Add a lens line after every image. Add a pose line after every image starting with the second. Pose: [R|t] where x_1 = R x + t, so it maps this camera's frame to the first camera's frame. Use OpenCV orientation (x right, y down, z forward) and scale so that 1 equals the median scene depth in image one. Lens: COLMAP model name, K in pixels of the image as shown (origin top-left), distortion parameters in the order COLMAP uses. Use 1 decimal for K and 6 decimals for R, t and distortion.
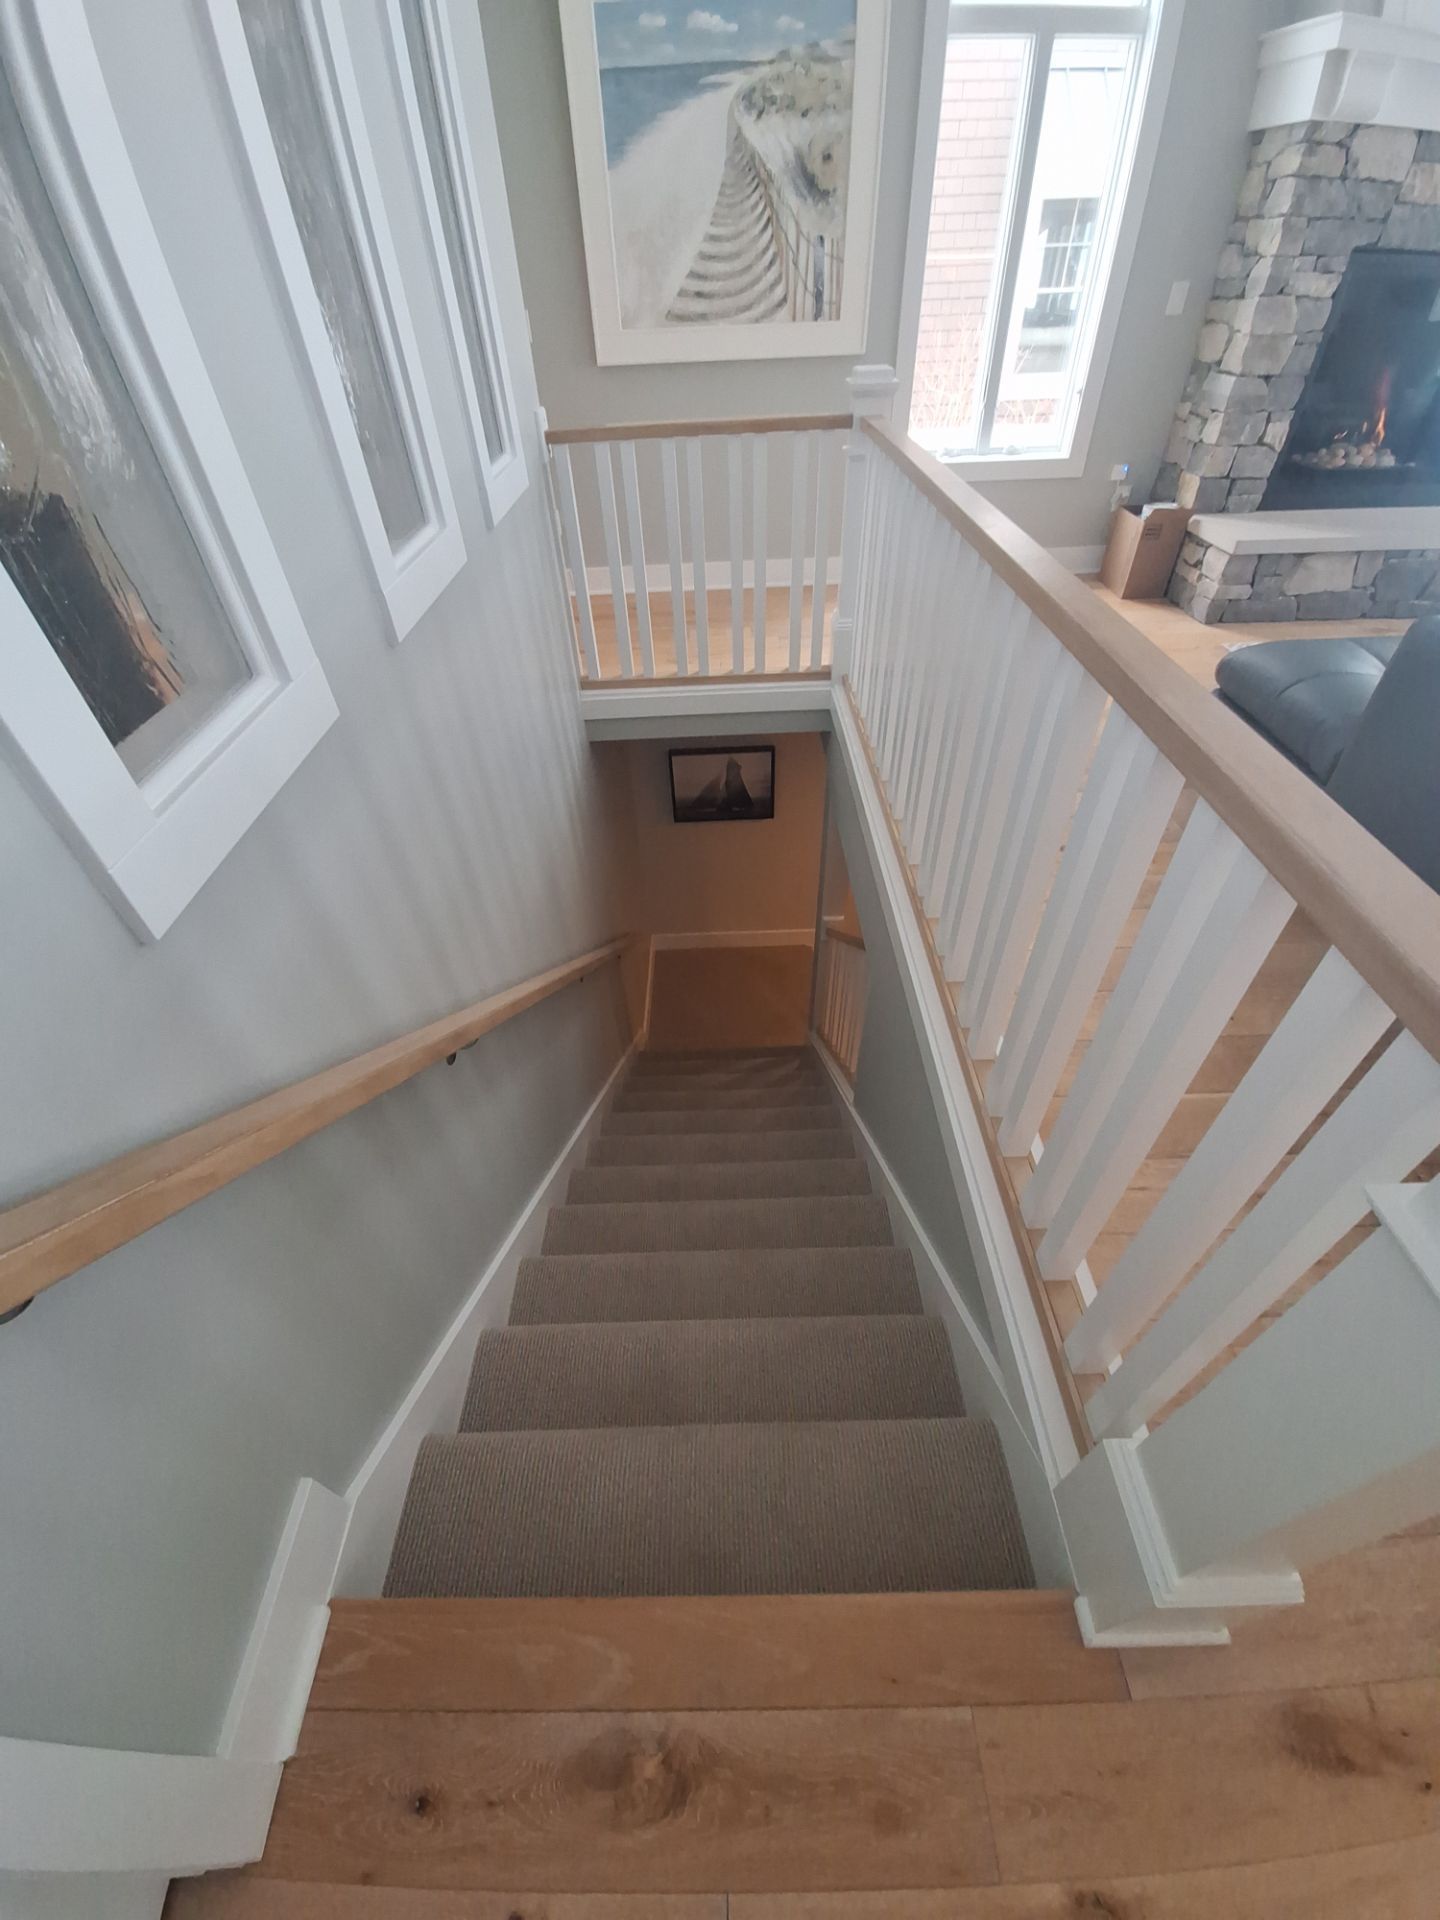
lens RADIAL K [[755.4, 0, 715.8], [0, 755.4, 964.1], [0, 0, 1]] dist [-0.027426, -0.001513]
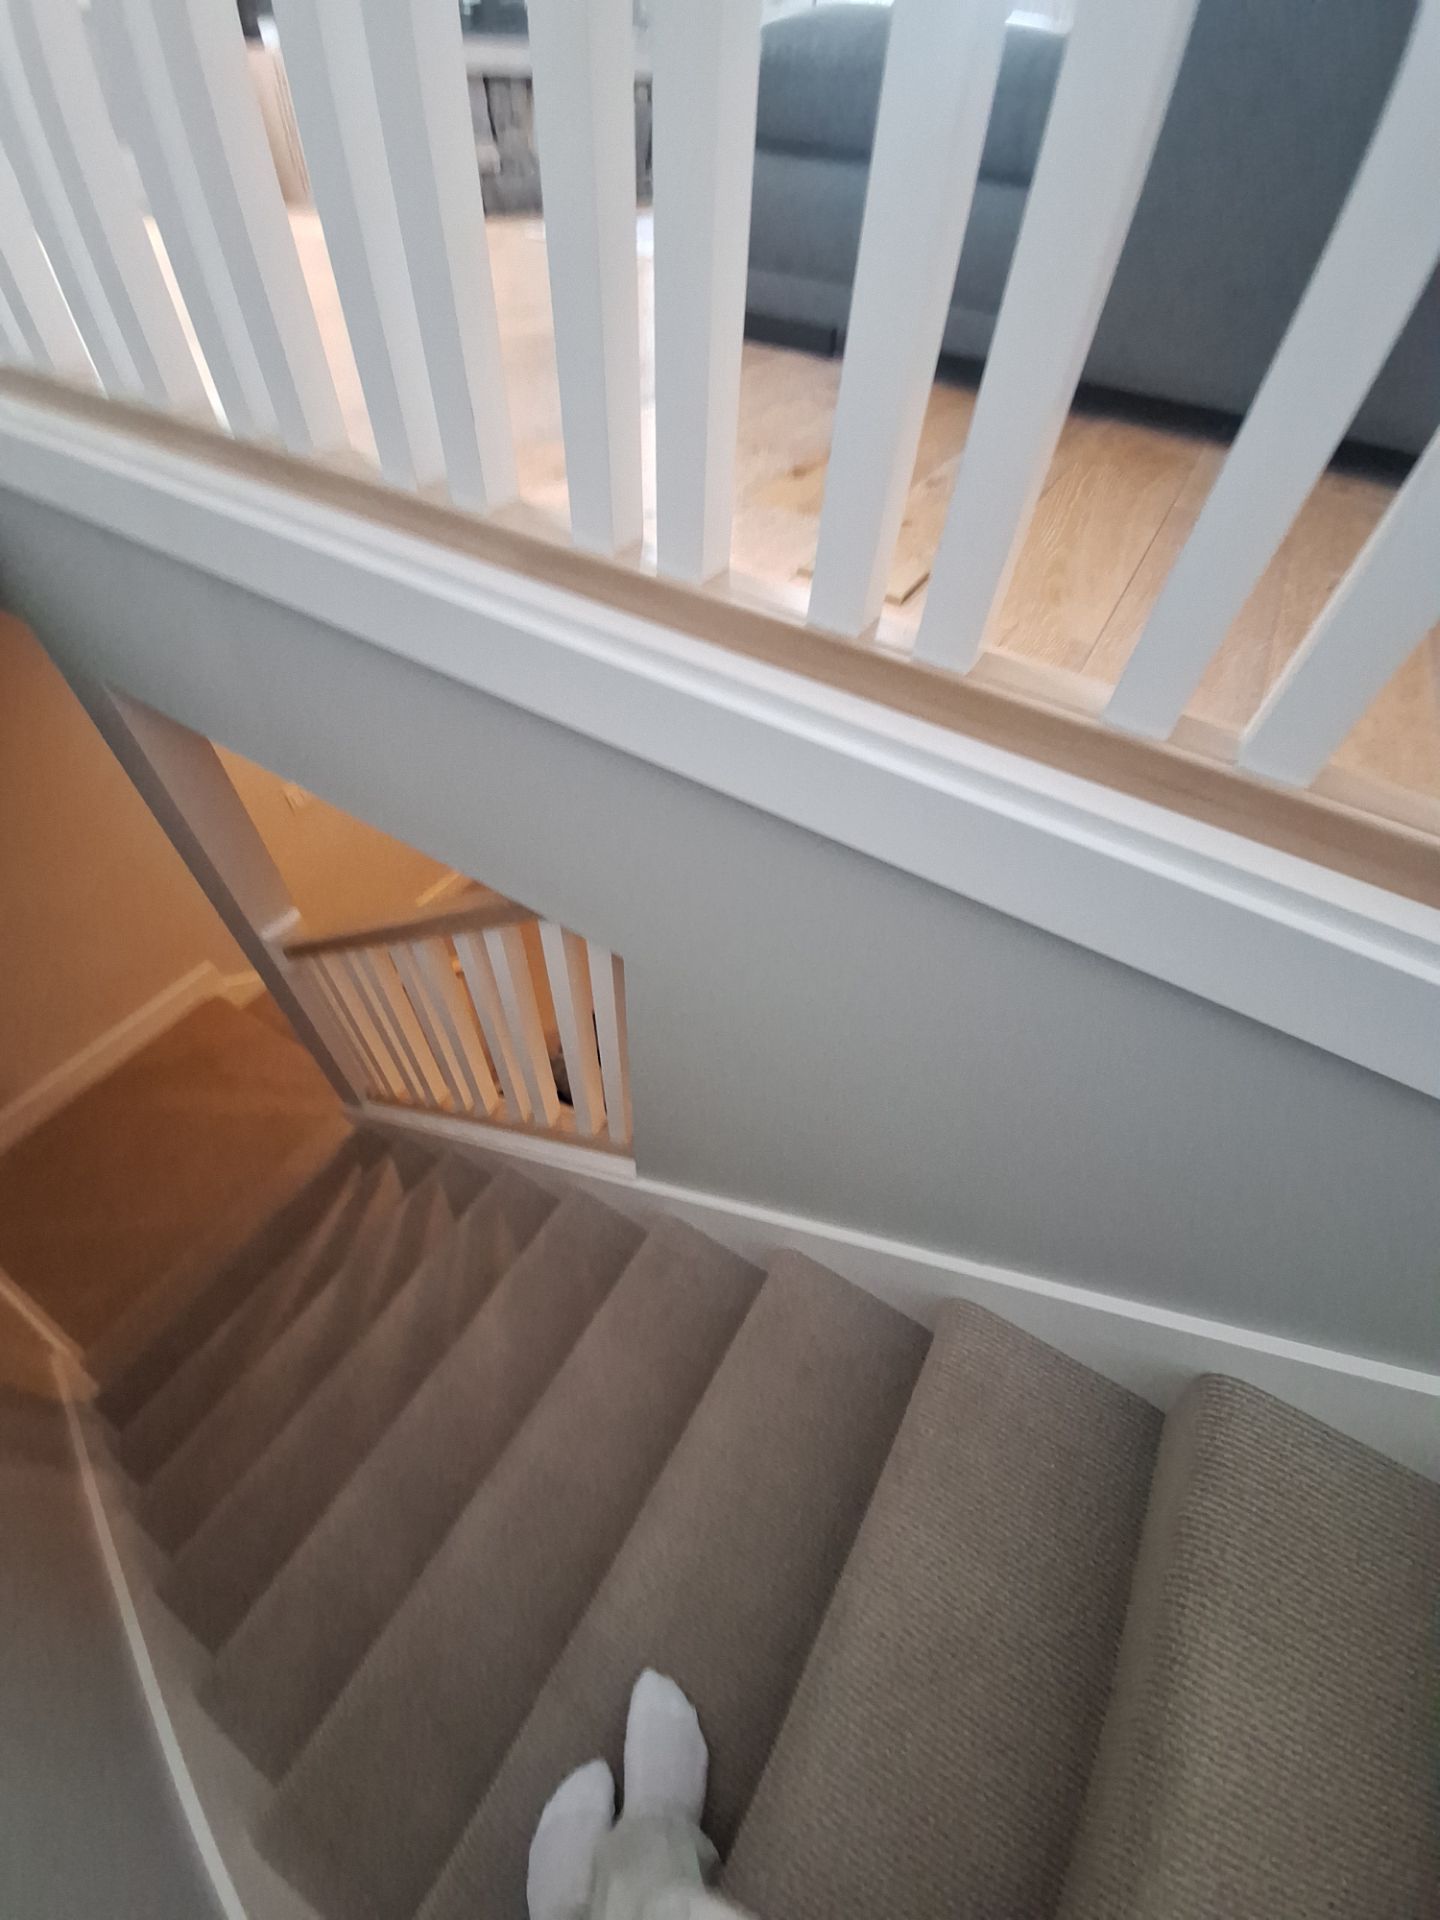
lens RADIAL K [[755.4, 0, 724.7], [0, 755.4, 946.7], [0, 0, 1]] dist [-0.027426, -0.001513]
pose [[0.505537, -0.619646, 0.600393, 0.000569], [0.532975, 0.771496, 0.347465, -0.119364], [-0.678506, 0.144338, 0.720275, 0.837153]]
